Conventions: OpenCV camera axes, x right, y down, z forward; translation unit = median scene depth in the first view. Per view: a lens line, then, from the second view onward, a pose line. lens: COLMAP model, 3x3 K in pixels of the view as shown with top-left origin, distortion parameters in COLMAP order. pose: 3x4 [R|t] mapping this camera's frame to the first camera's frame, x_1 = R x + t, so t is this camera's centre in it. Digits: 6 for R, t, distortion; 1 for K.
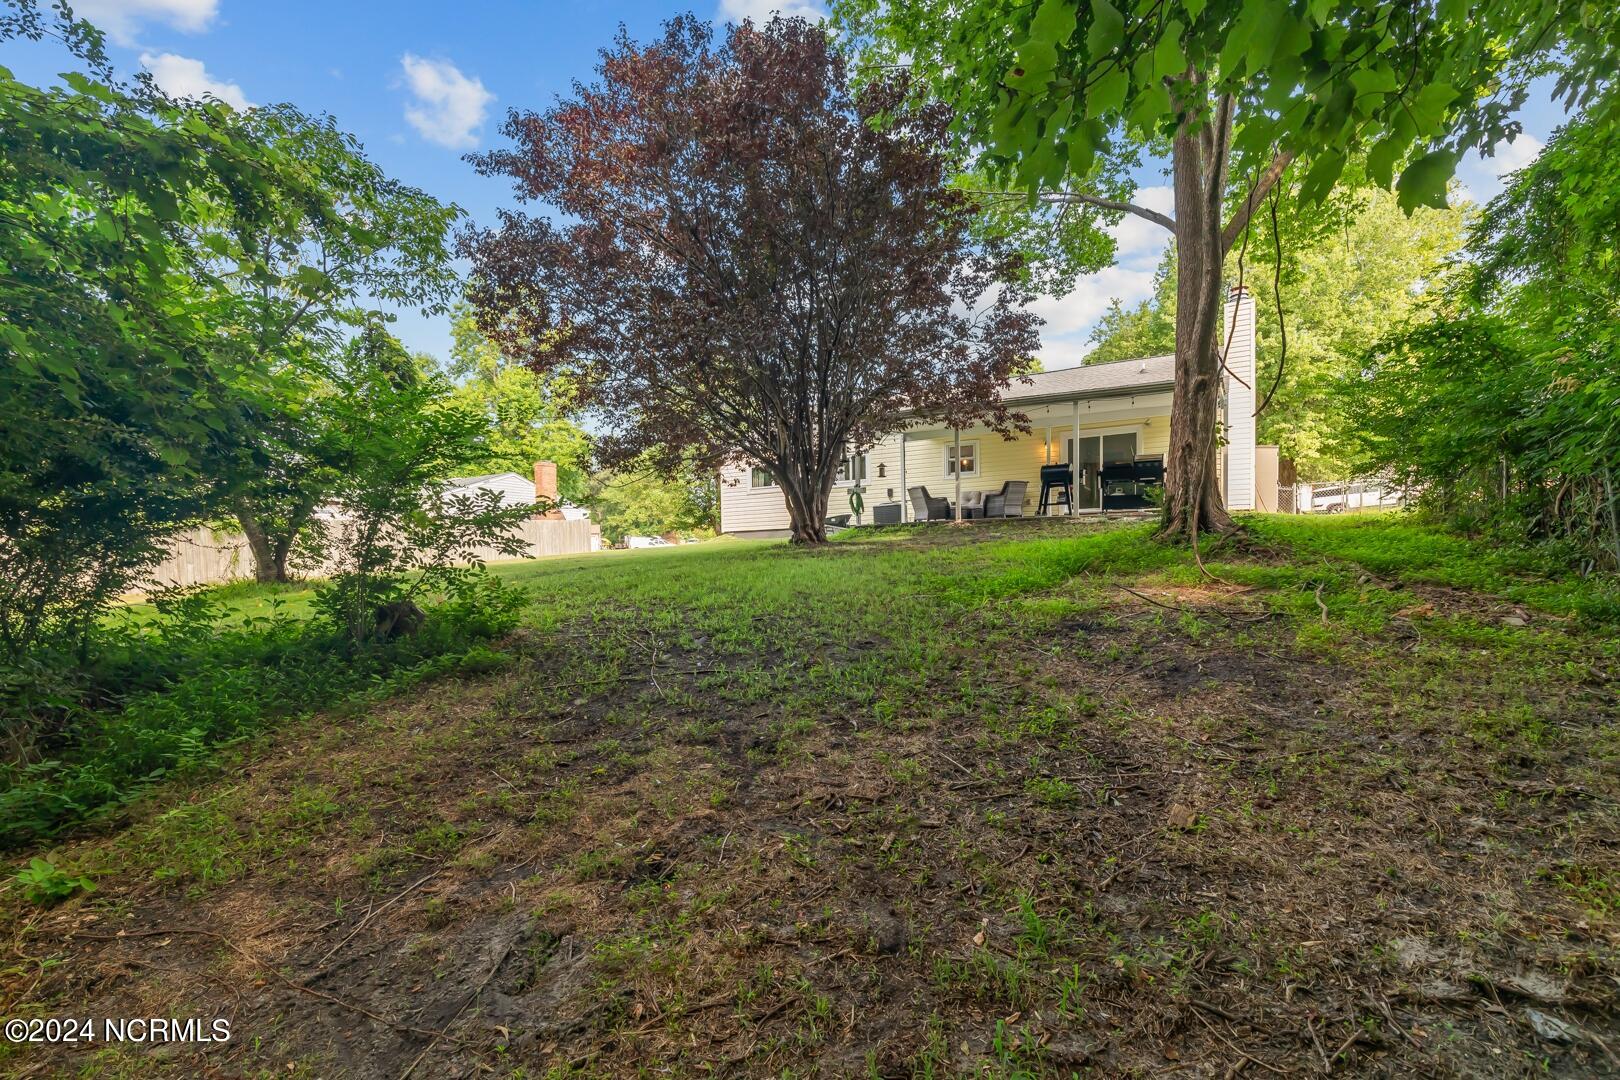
lens RADIAL K [[730.8, 0, 811.3], [0, 730.8, 548.1], [0, 0, 1]] dist [0.002403, -0.001868]
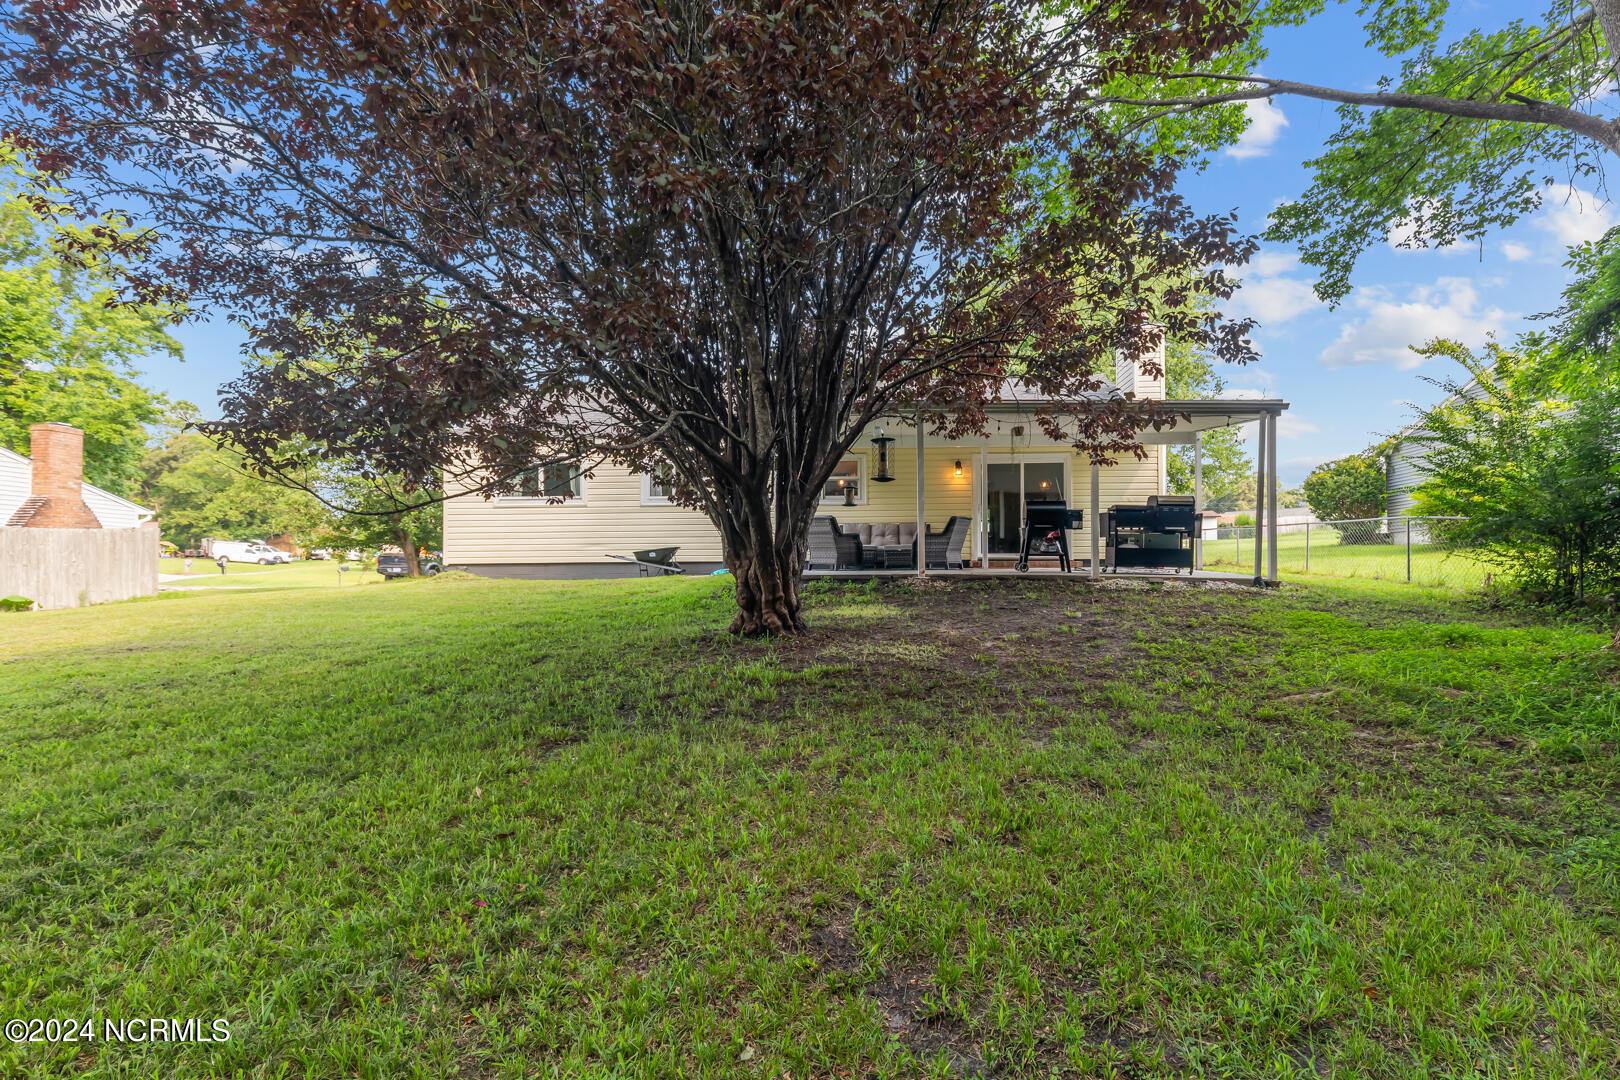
lens RADIAL K [[730.8, 0, 854.4], [0, 730.8, 548.7], [0, 0, 1]] dist [0.002403, -0.001868]
pose [[0.884855, 0.025836, 0.465150, -0.140945], [-0.019269, 0.999636, -0.018868, -0.041229], [-0.465468, 0.007732, 0.885031, 0.380154]]
